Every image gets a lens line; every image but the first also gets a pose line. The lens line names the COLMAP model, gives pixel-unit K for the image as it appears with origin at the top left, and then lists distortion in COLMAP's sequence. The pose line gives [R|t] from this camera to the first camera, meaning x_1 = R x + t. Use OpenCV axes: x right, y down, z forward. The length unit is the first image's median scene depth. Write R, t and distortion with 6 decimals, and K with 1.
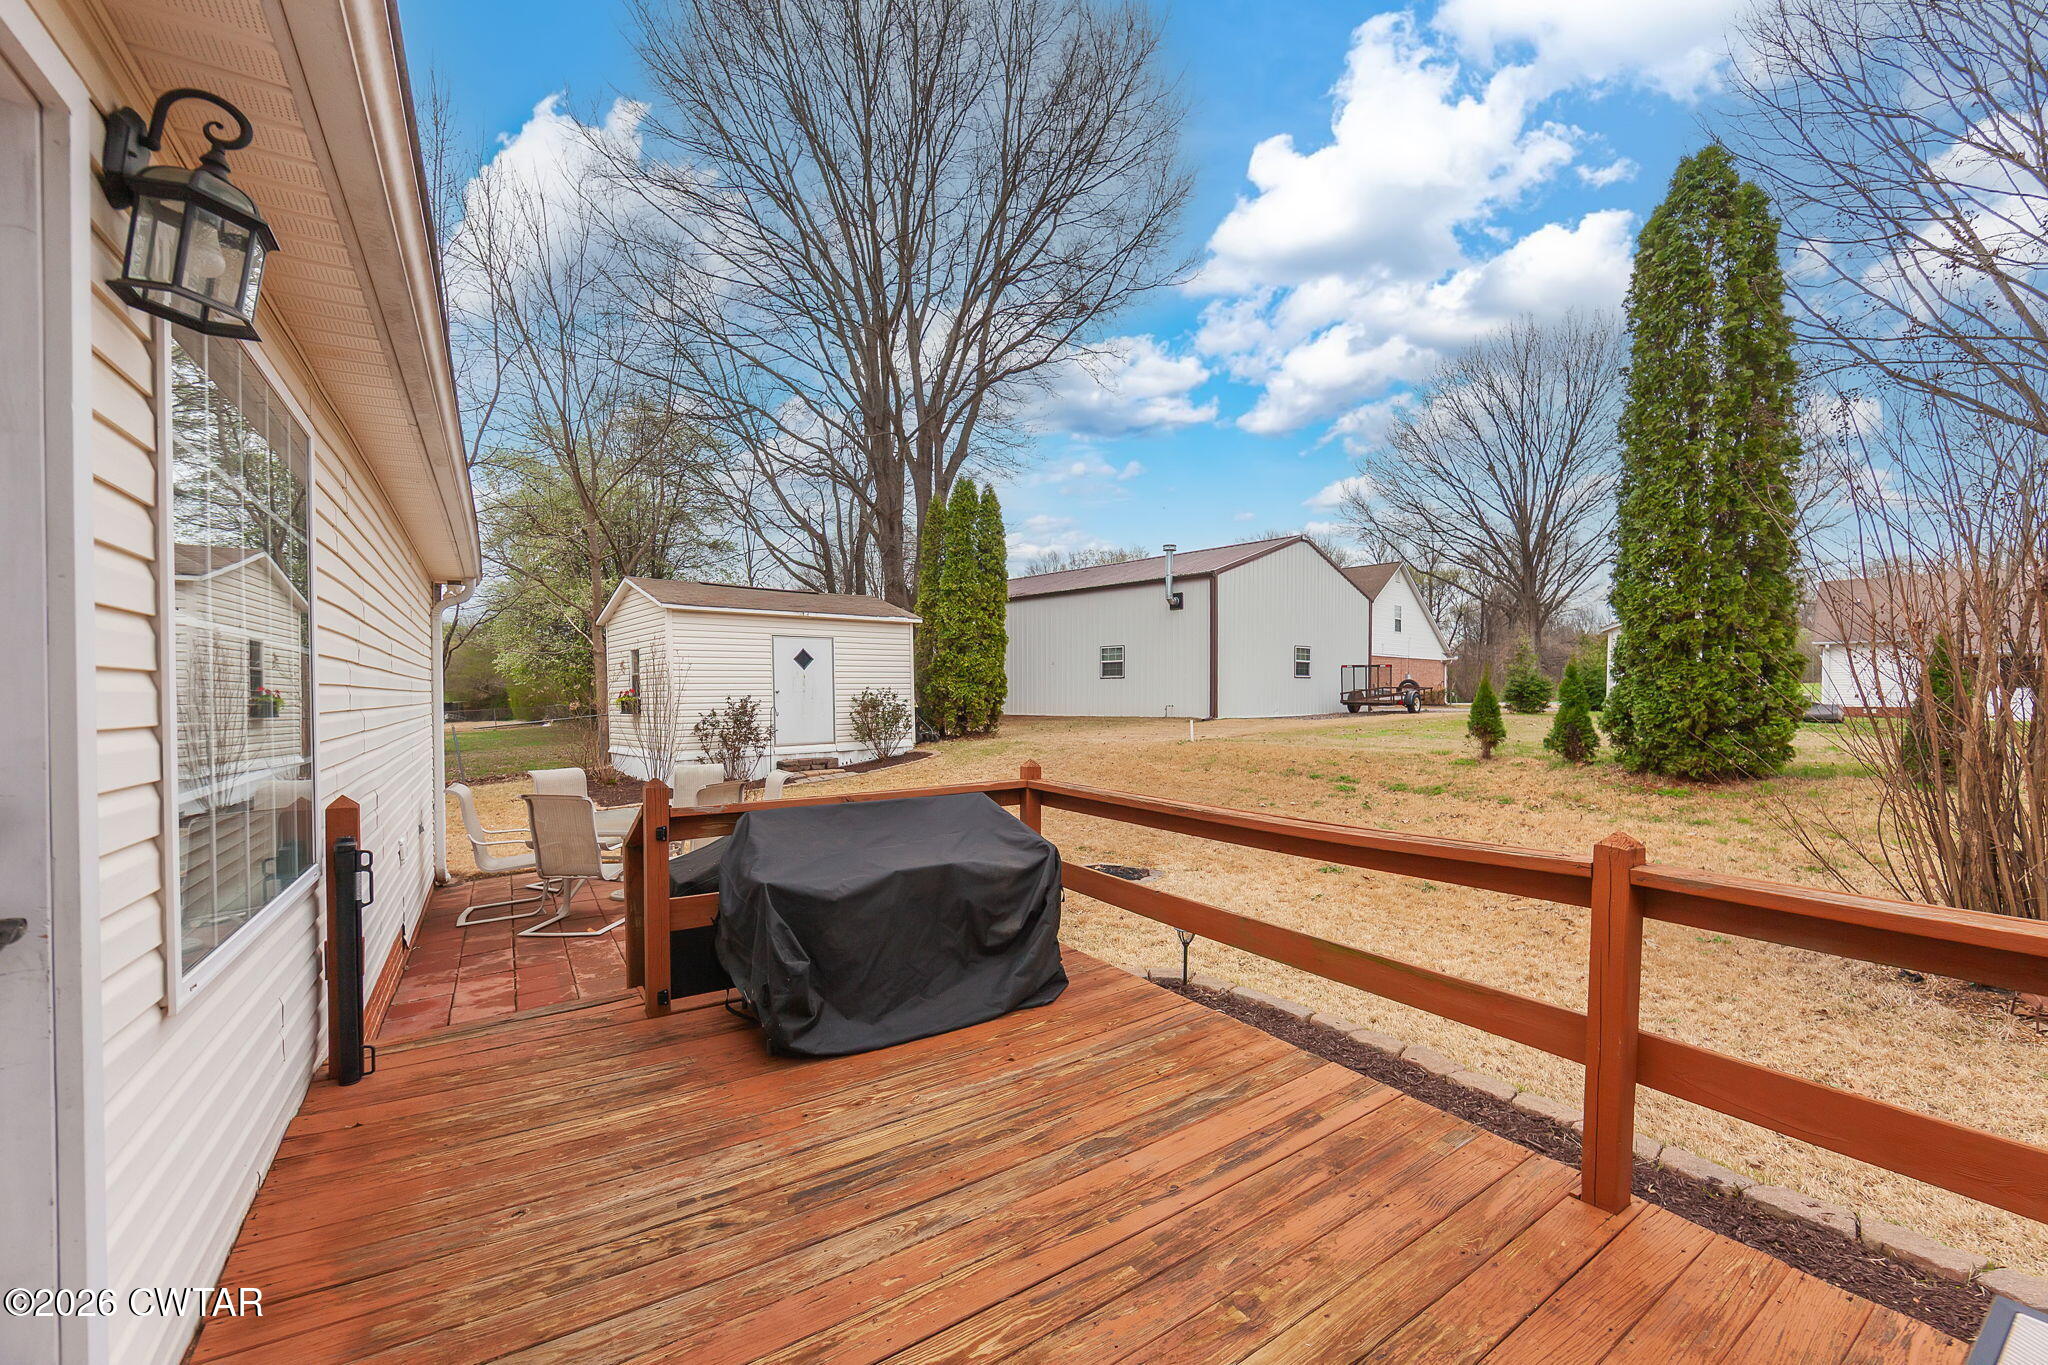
lens RADIAL K [[788.6, 0, 1021.8], [0, 788.6, 717.1], [0, 0, 1]] dist [-0.001988, -0.000184]
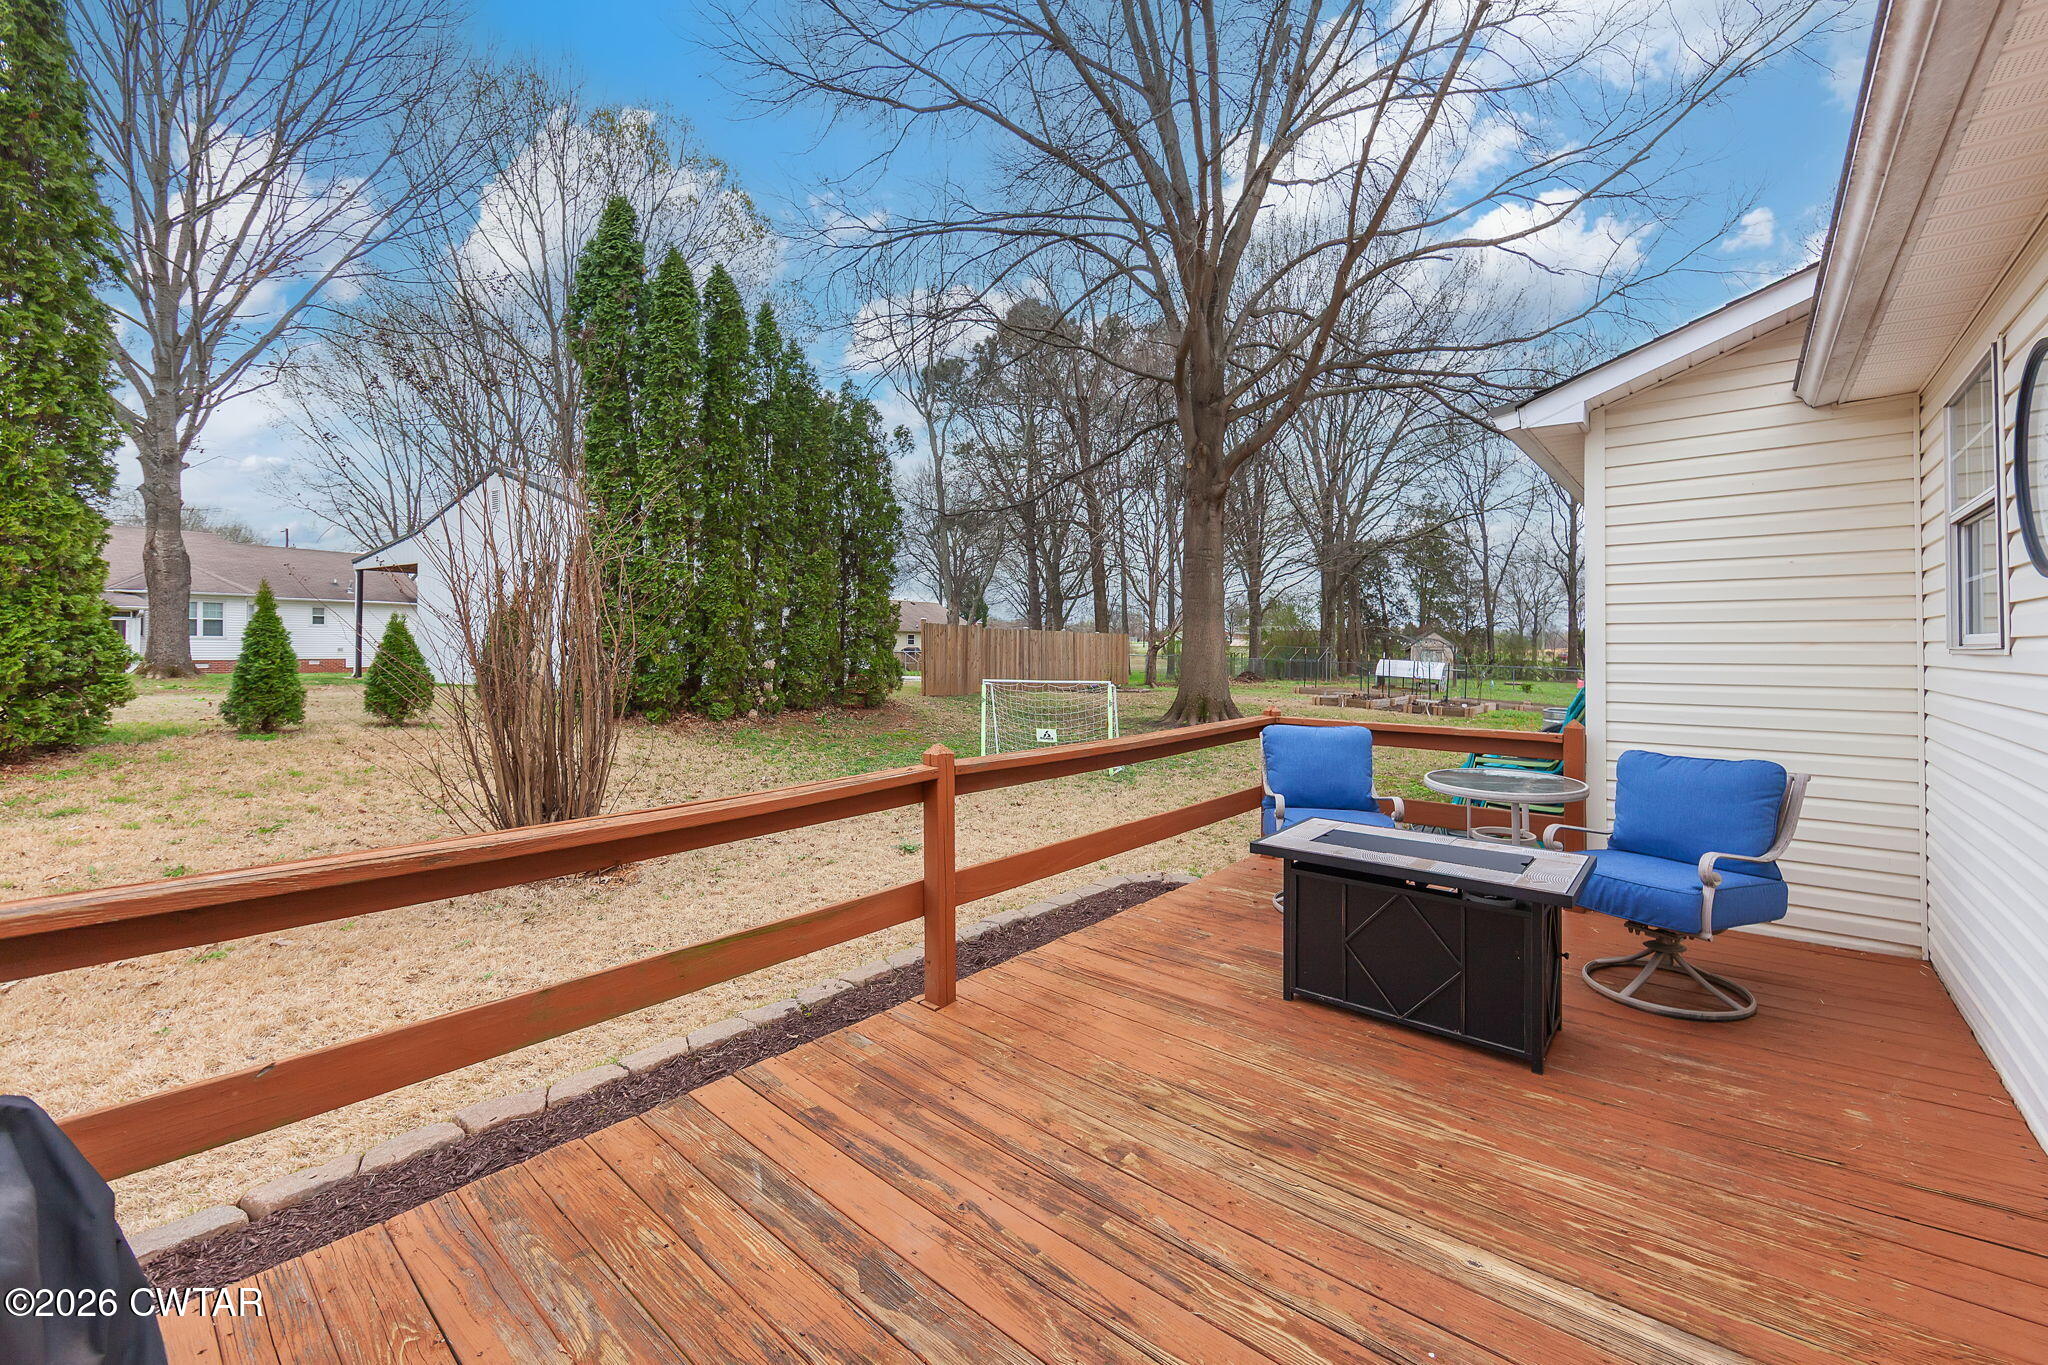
lens RADIAL K [[851.7, 0, 1026.3], [0, 851.7, 661.9], [0, 0, 1]] dist [0.002056, 0.000215]
pose [[-0.295238, -0.009503, 0.955376, -0.589365], [0.021550, 0.999630, 0.016603, -0.022631], [-0.955181, 0.025490, -0.294924, 0.961406]]
